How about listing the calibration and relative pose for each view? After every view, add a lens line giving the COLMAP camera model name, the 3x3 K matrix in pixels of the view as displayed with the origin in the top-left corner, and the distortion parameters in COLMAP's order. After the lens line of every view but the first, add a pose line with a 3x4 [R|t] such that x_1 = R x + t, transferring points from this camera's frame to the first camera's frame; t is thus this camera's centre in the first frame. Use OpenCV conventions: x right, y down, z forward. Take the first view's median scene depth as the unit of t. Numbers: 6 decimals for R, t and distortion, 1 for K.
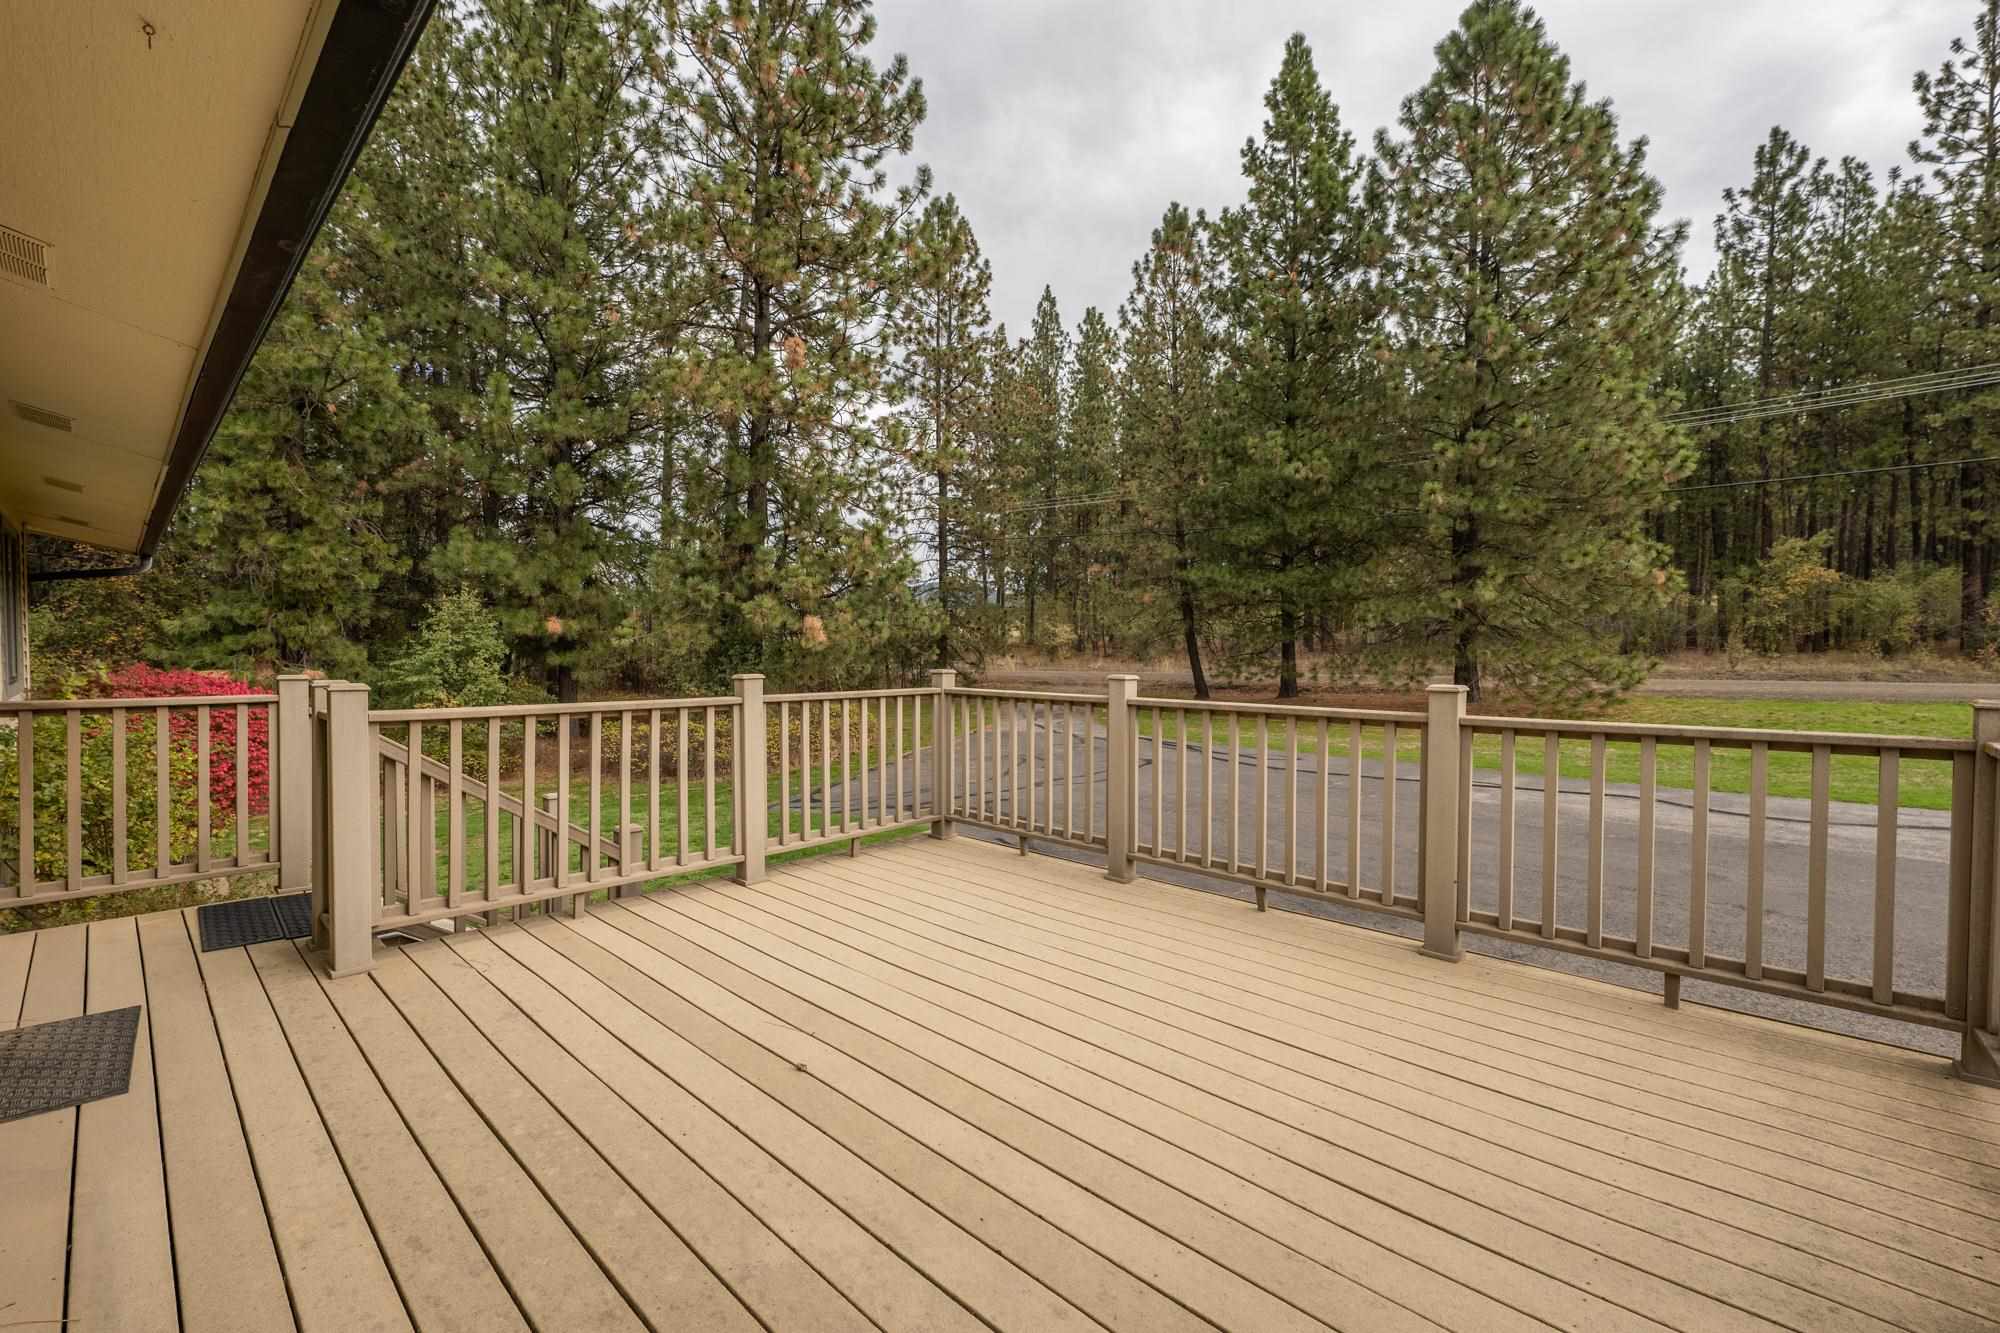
lens RADIAL K [[818.1, 0, 994.9], [0, 818.1, 649.4], [0, 0, 1]] dist [0.001049, 0.000036]
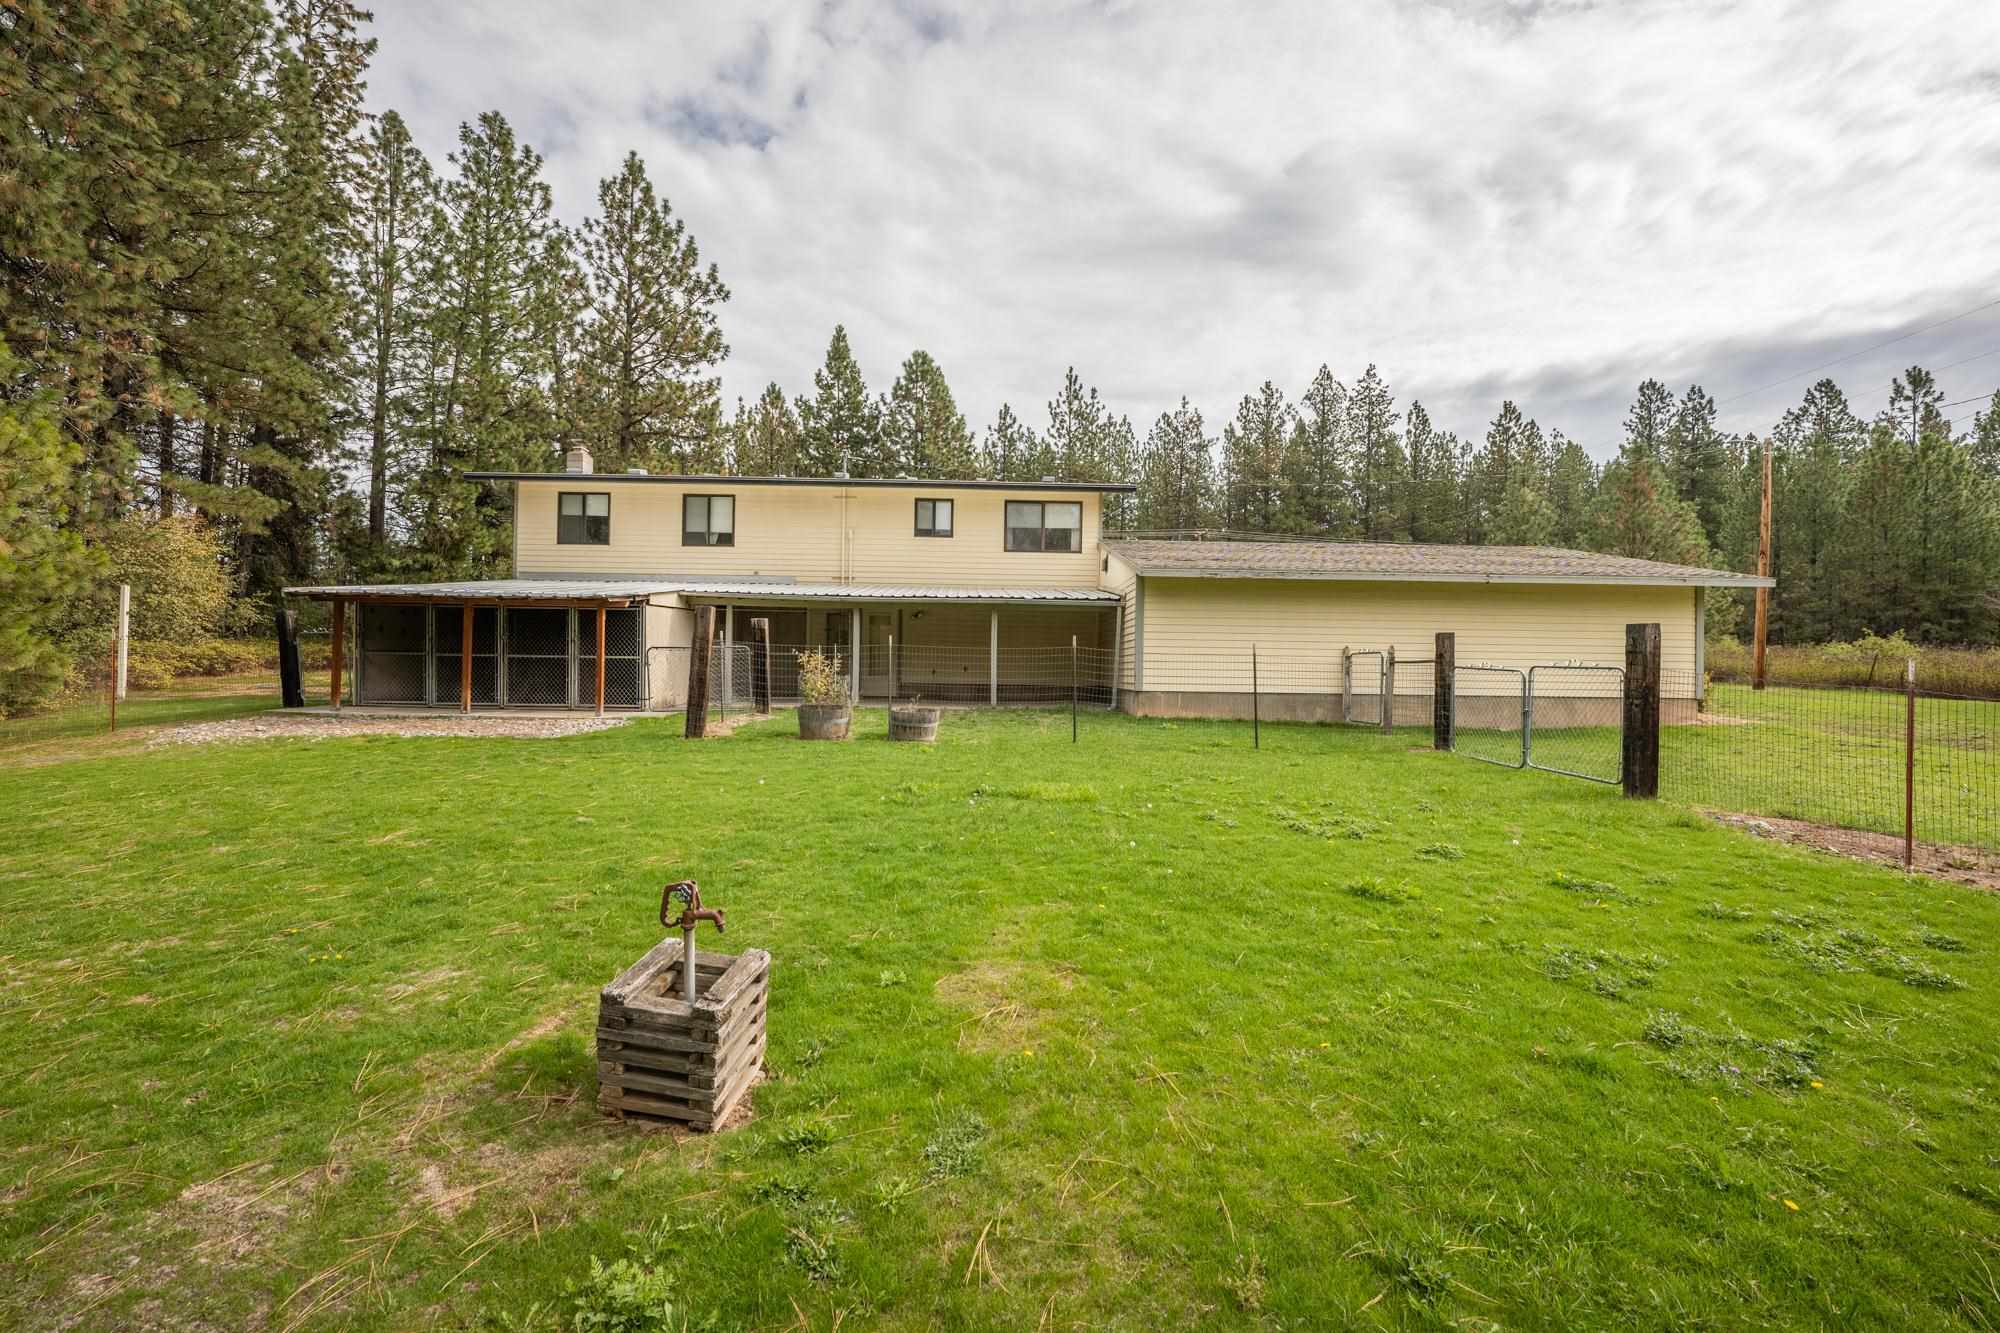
lens RADIAL K [[821.8, 0, 998.9], [0, 821.8, 666.4], [0, 0, 1]] dist [0.007190, -0.000261]
pose [[0.720074, 0.013369, 0.693768, -0.568528], [0.001811, 0.999775, -0.021145, 0.103584], [-0.693895, 0.016483, 0.719888, -0.550470]]
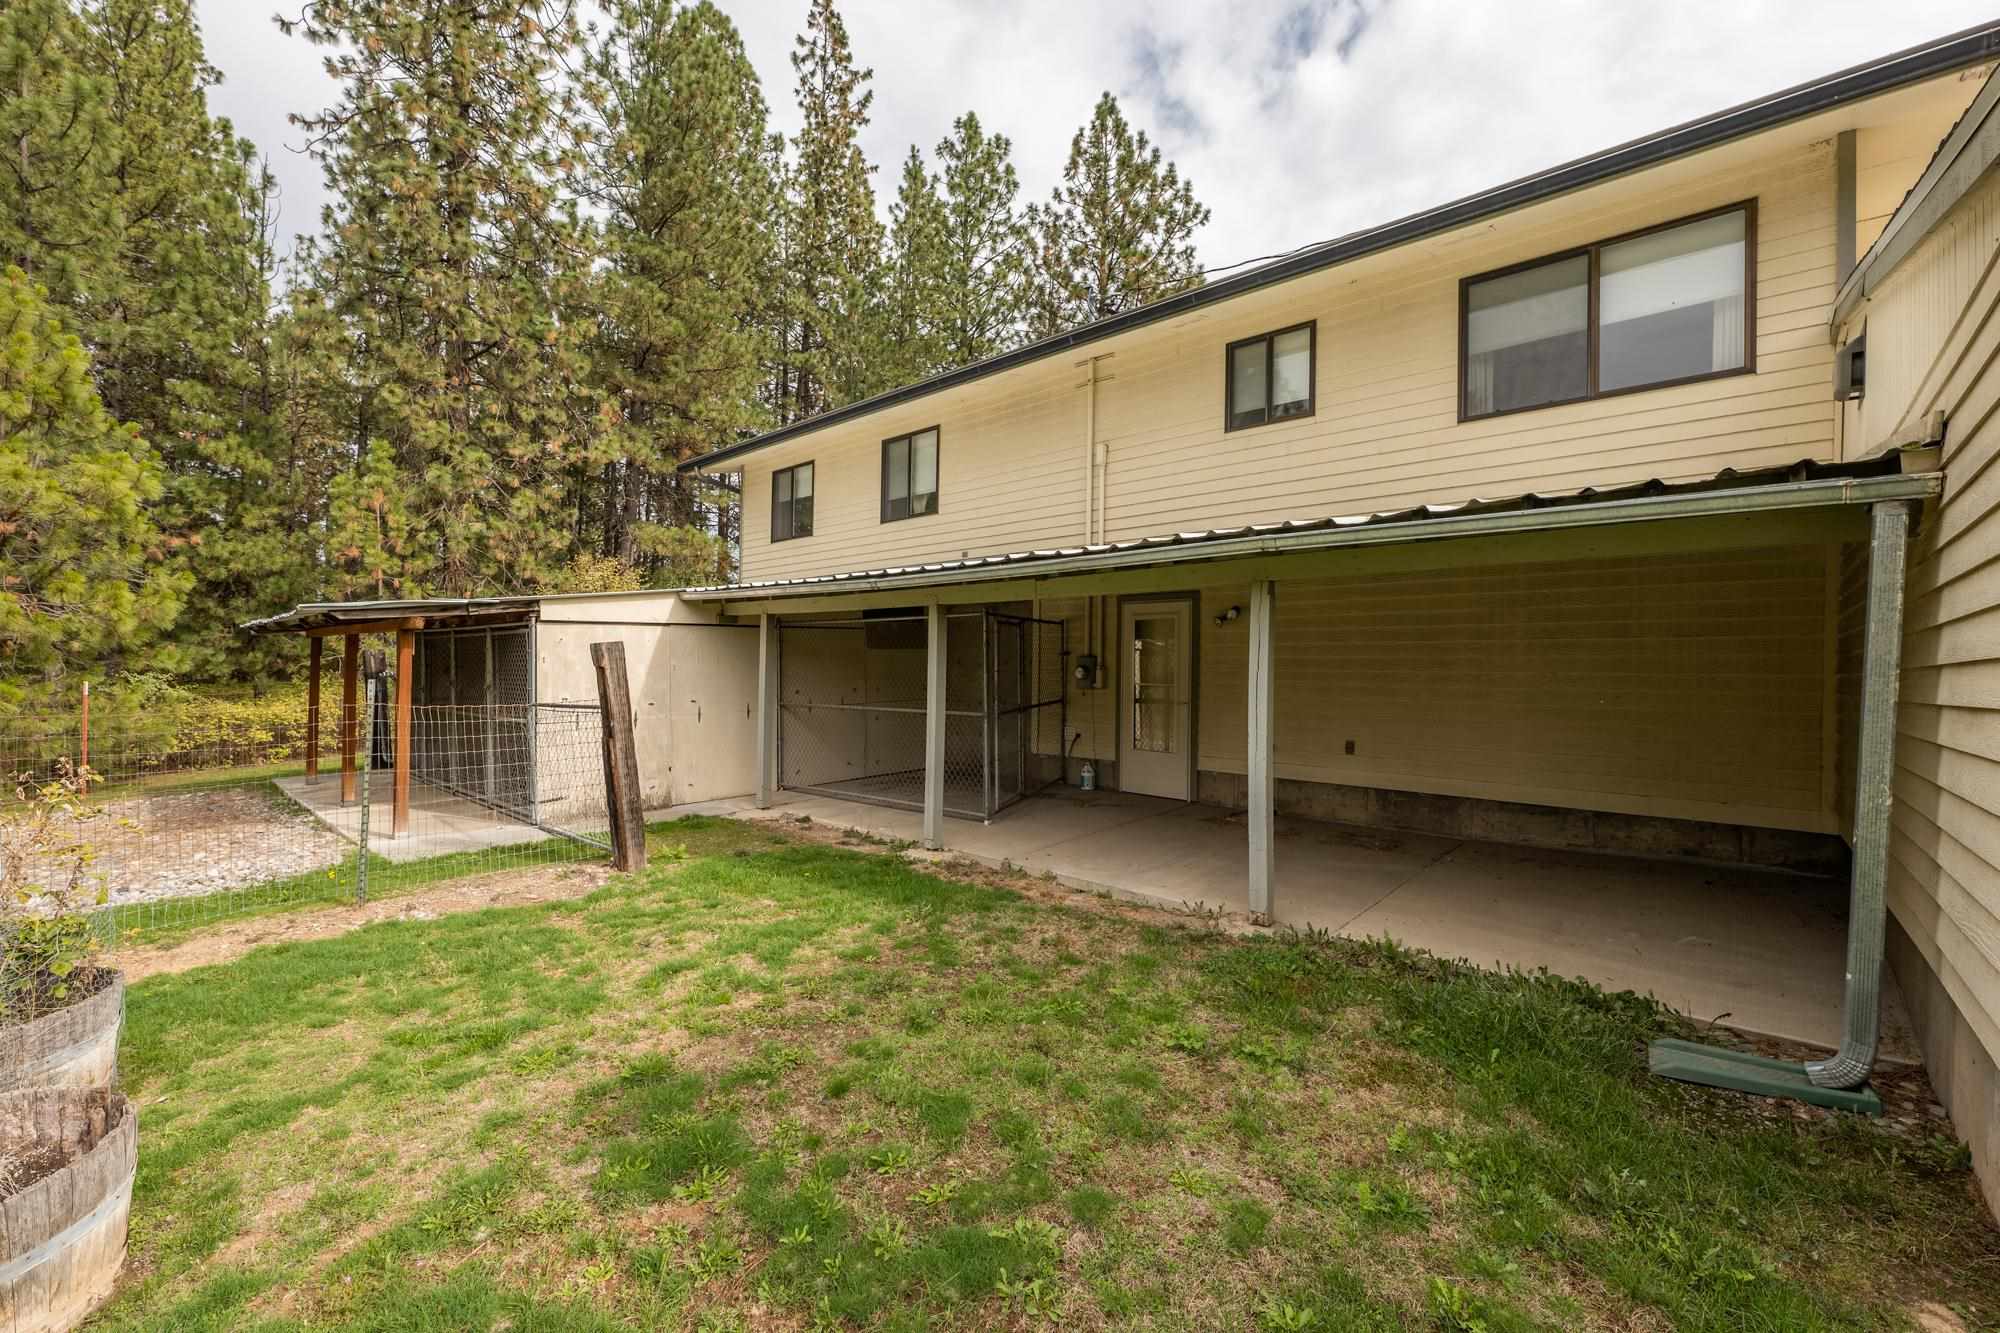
lens RADIAL K [[818.1, 0, 991.3], [0, 818.1, 669.1], [0, 0, 1]] dist [0.001049, 0.000036]
pose [[0.999901, 0.012461, 0.006577, -0.294226], [-0.012275, 0.999545, -0.027541, 0.080706], [-0.006918, 0.027457, 0.999599, -0.349059]]
